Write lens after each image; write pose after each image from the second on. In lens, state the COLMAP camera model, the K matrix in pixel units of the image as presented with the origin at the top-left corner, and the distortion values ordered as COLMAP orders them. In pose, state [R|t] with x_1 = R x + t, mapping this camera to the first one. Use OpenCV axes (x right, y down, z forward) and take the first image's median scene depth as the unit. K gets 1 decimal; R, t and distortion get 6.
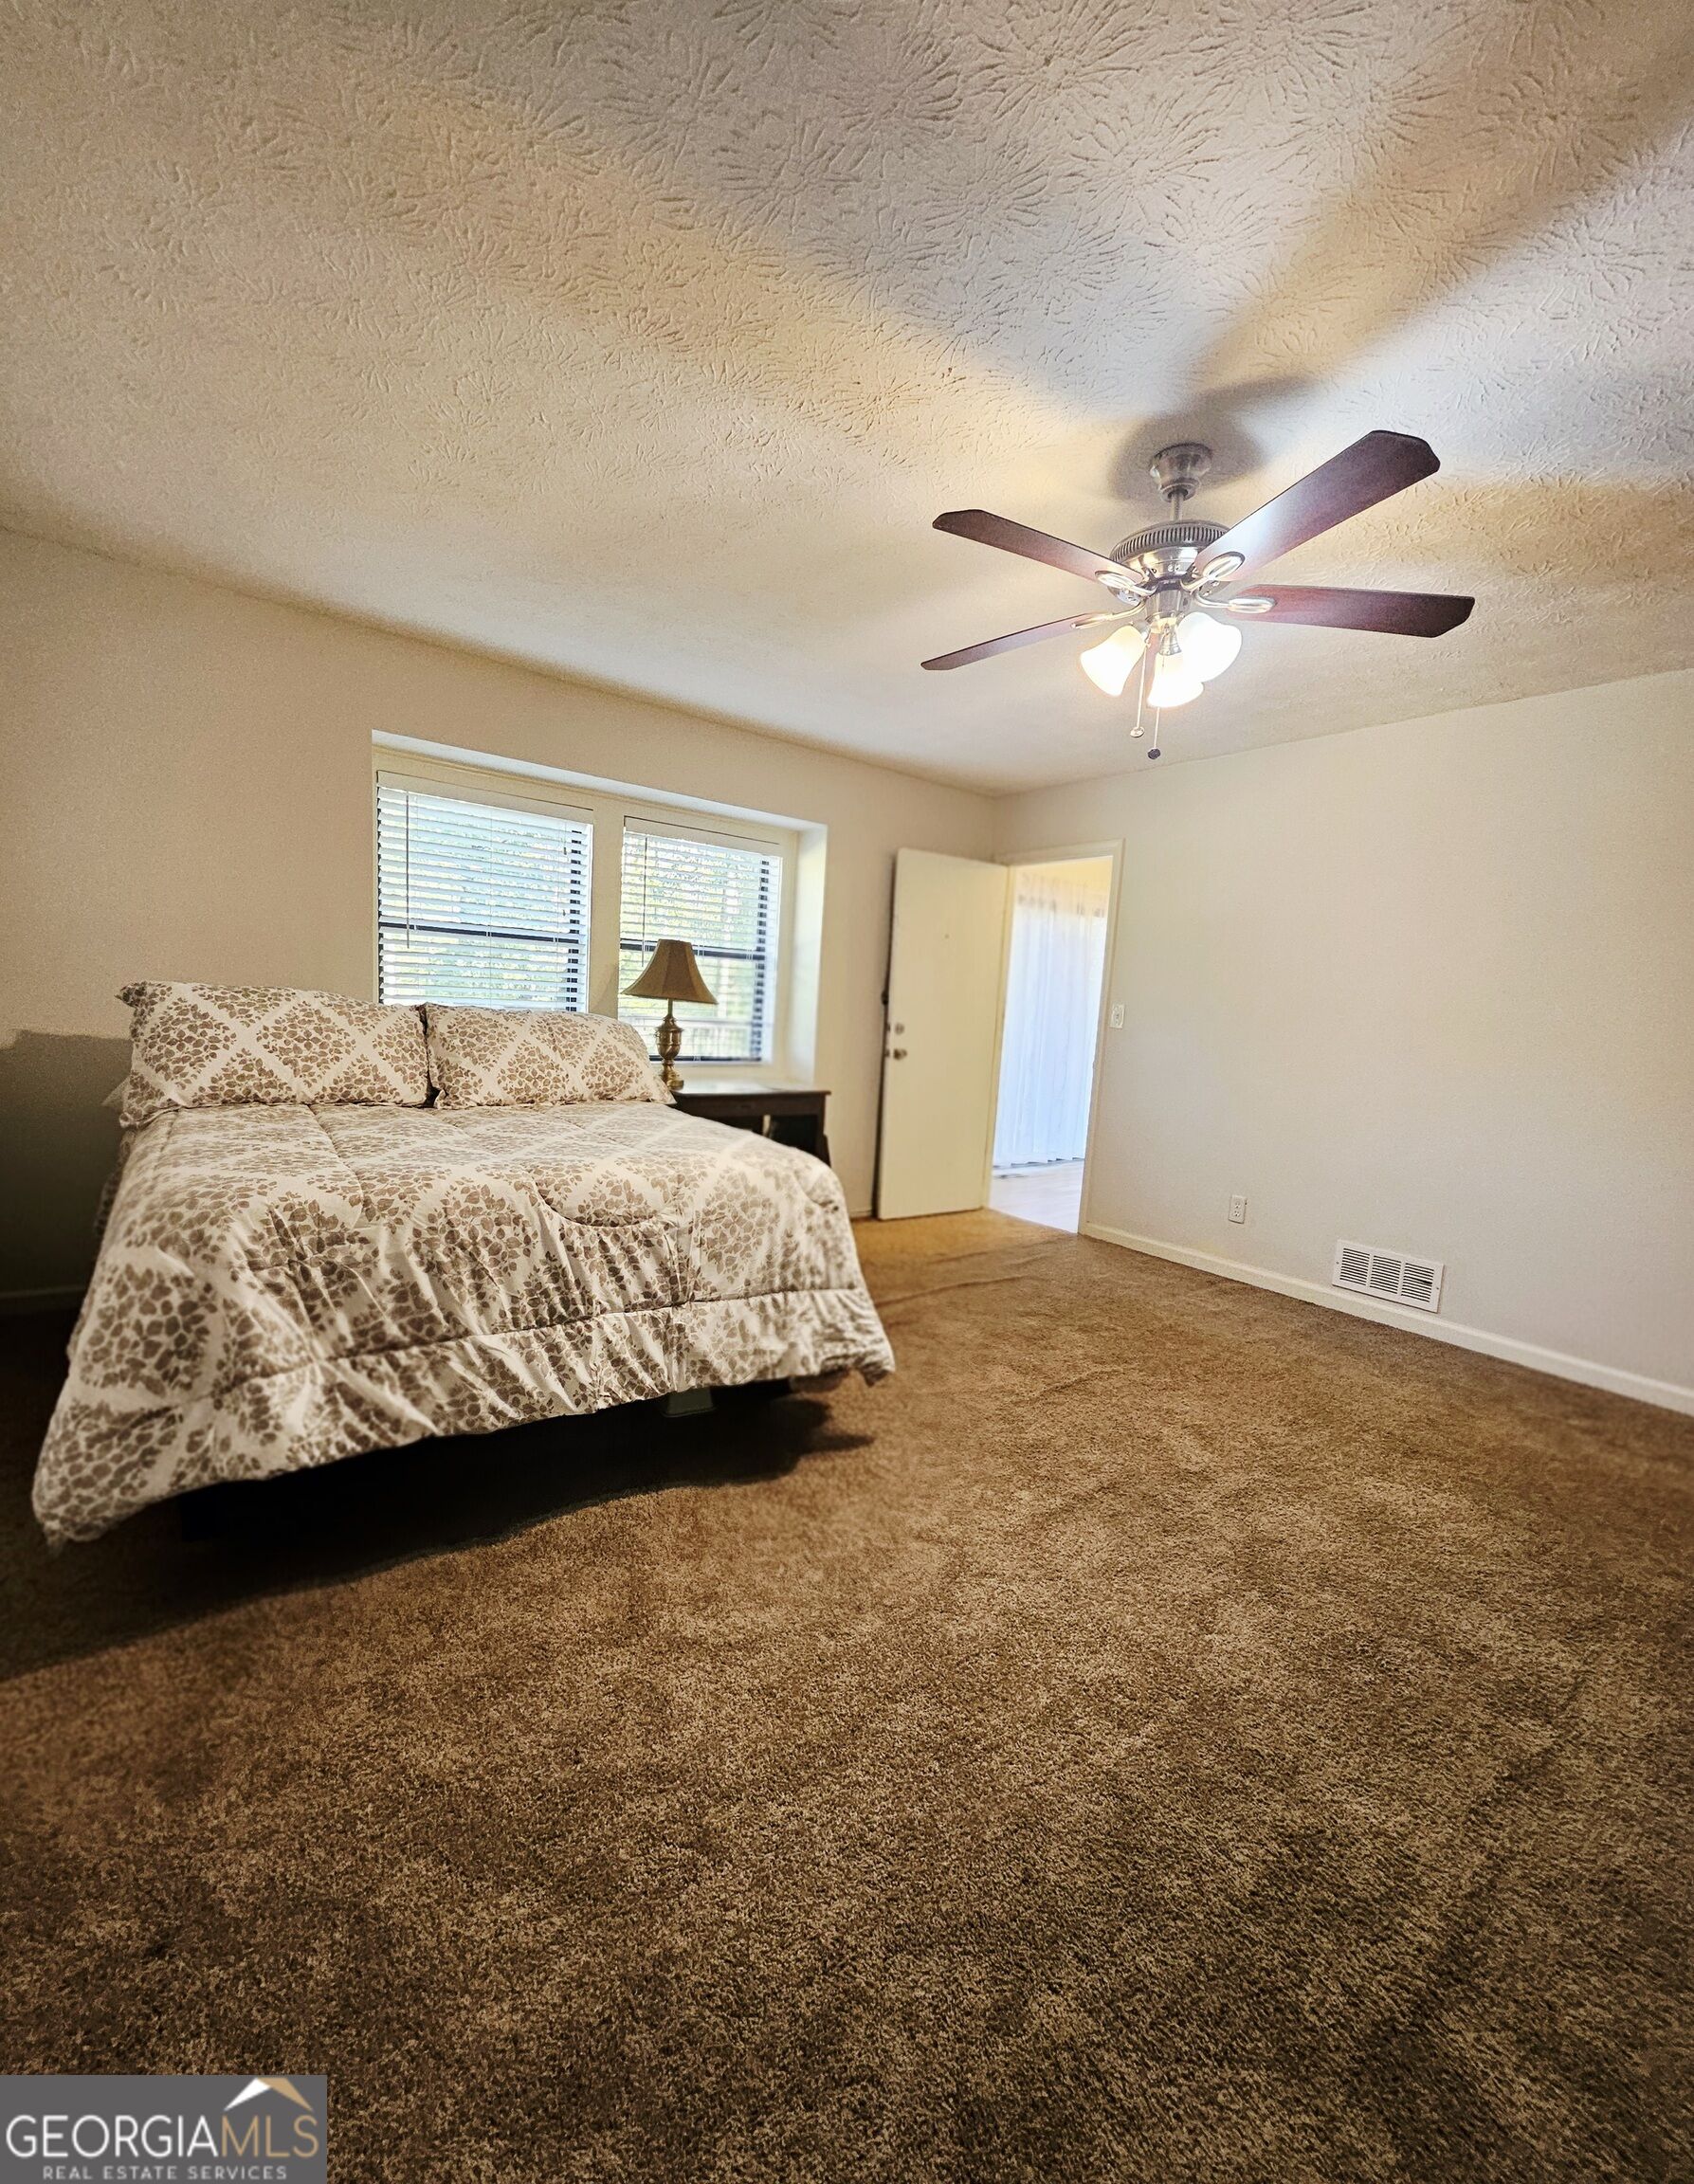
lens RADIAL K [[891.4, 0, 837.0], [0, 891.4, 1101.5], [0, 0, 1]] dist [0.002774, -0.000080]
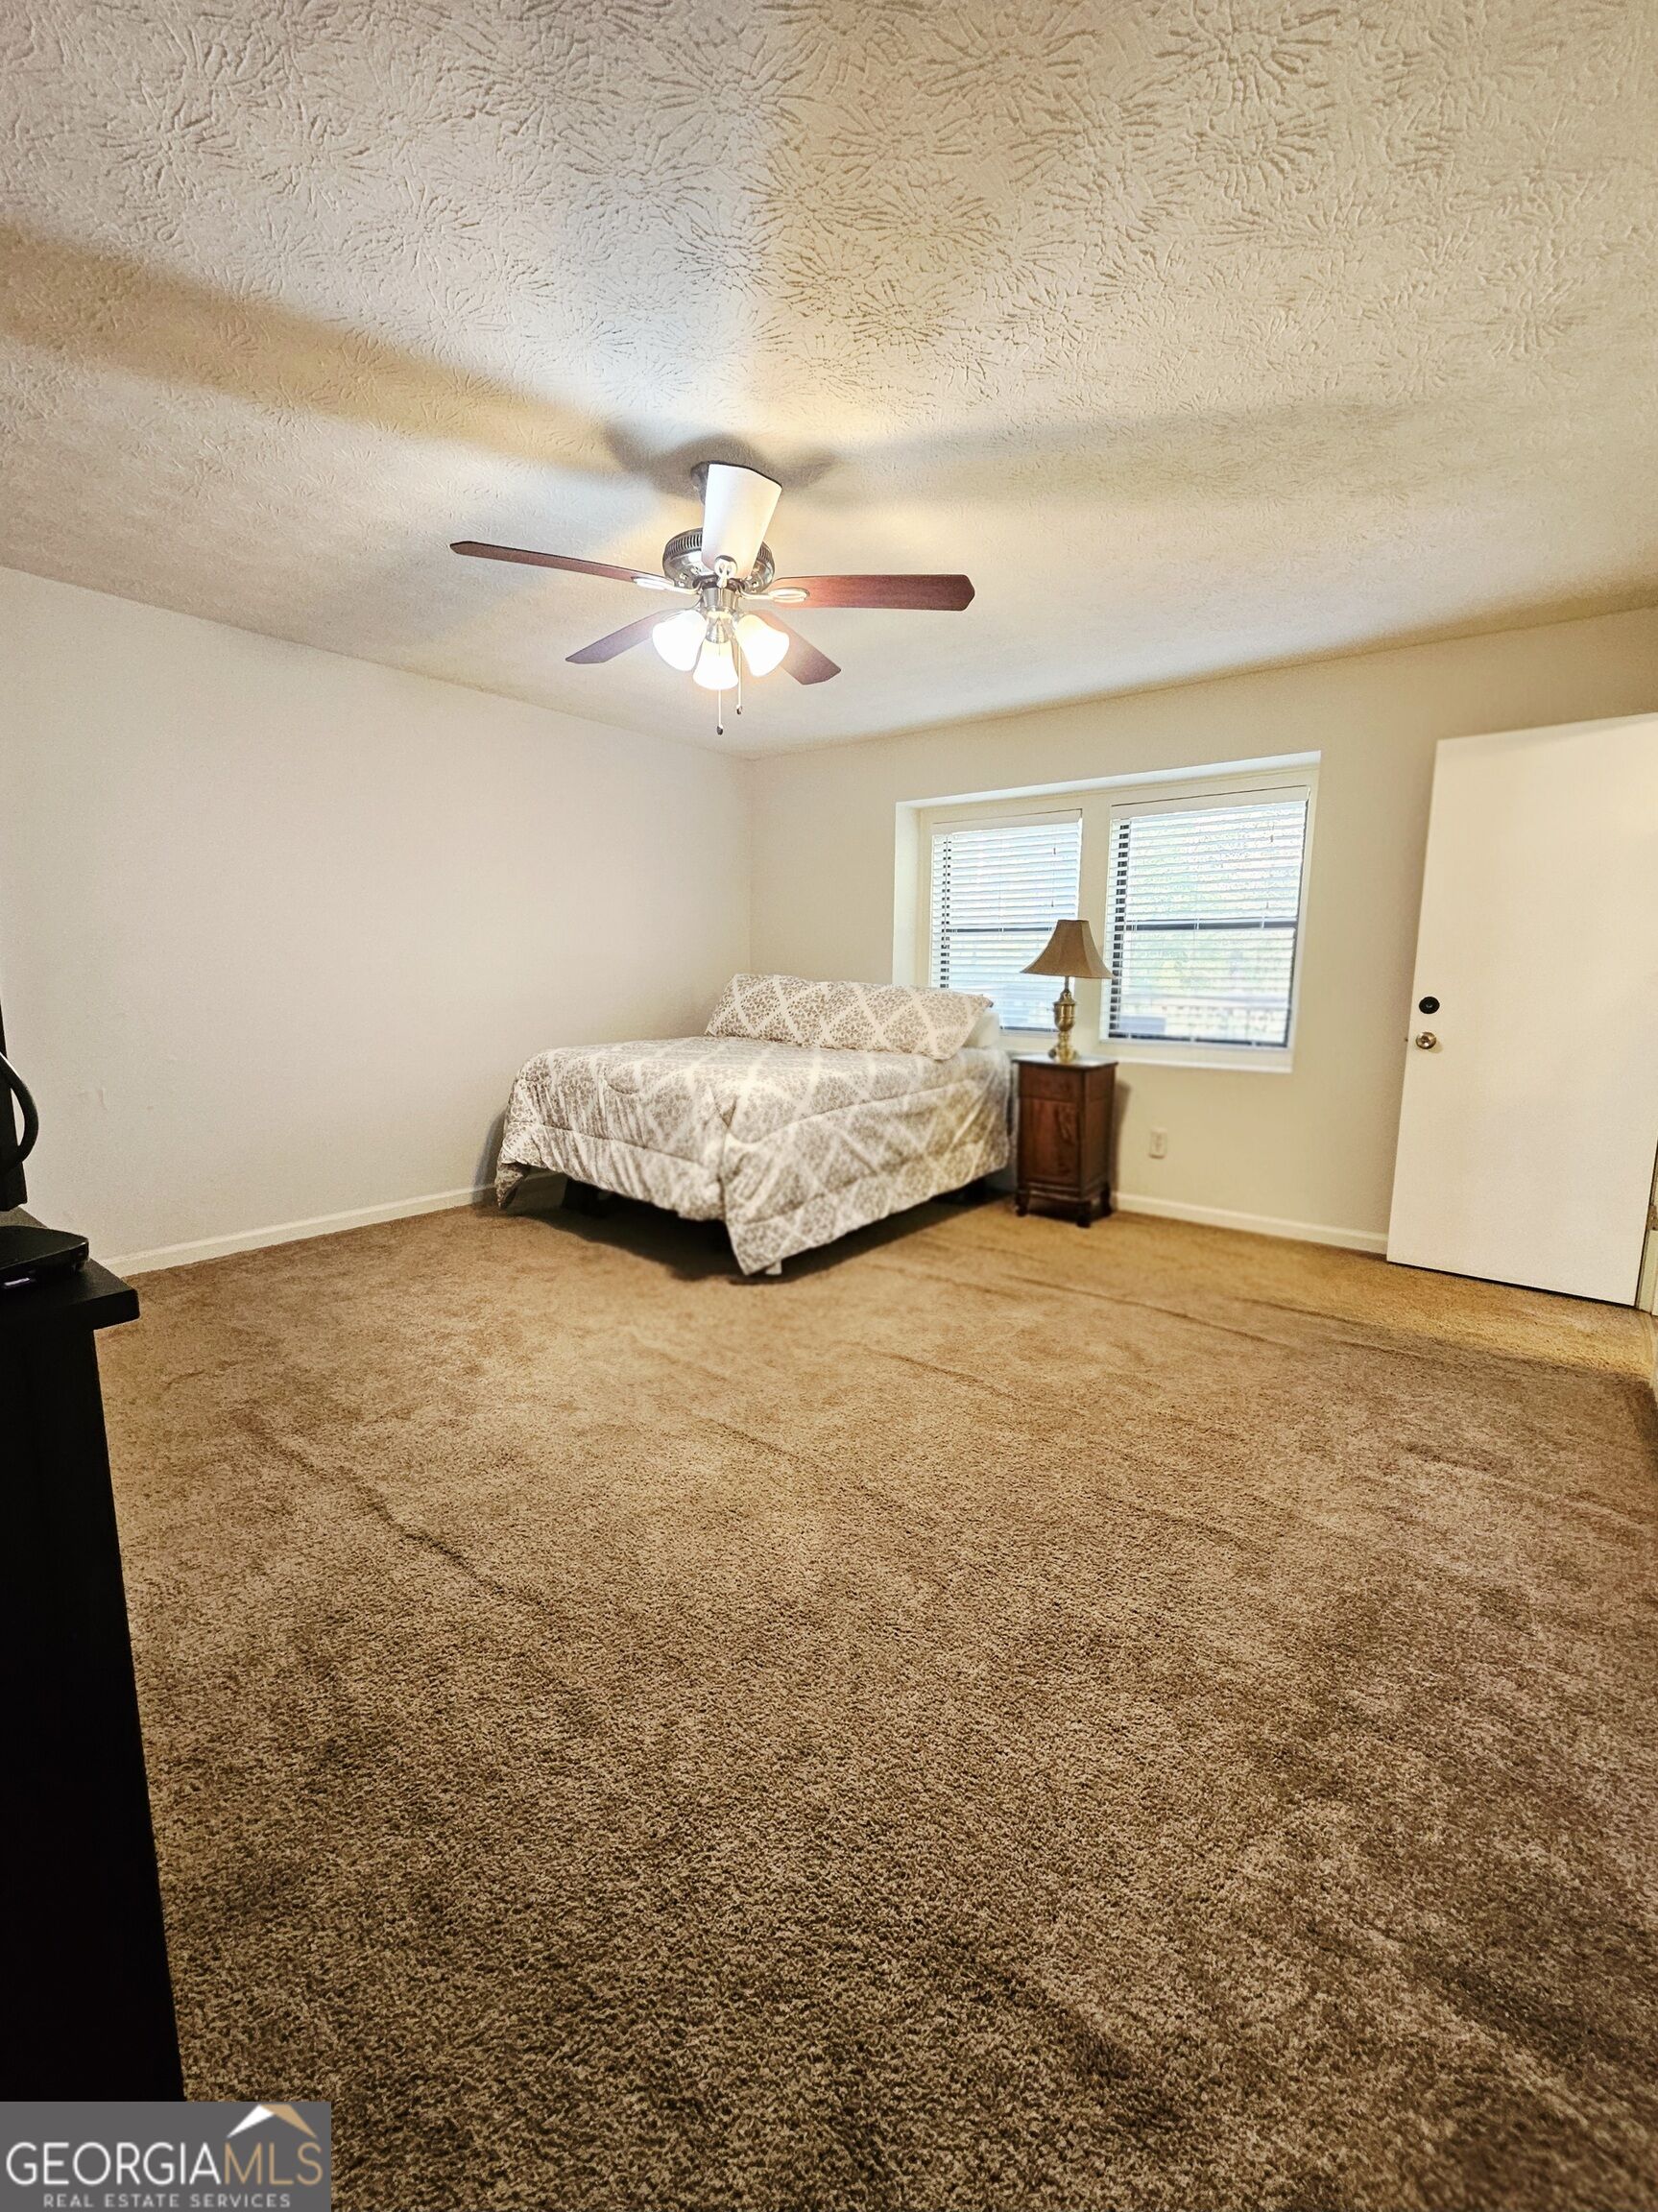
lens RADIAL K [[901.8, 0, 813.5], [0, 901.8, 1090.9], [0, 0, 1]] dist [-0.001195, -0.000396]
pose [[0.248229, 0.077274, -0.965614, 1.519483], [-0.105491, 0.993041, 0.052350, -0.001567], [0.962940, 0.088869, 0.254653, 0.851731]]
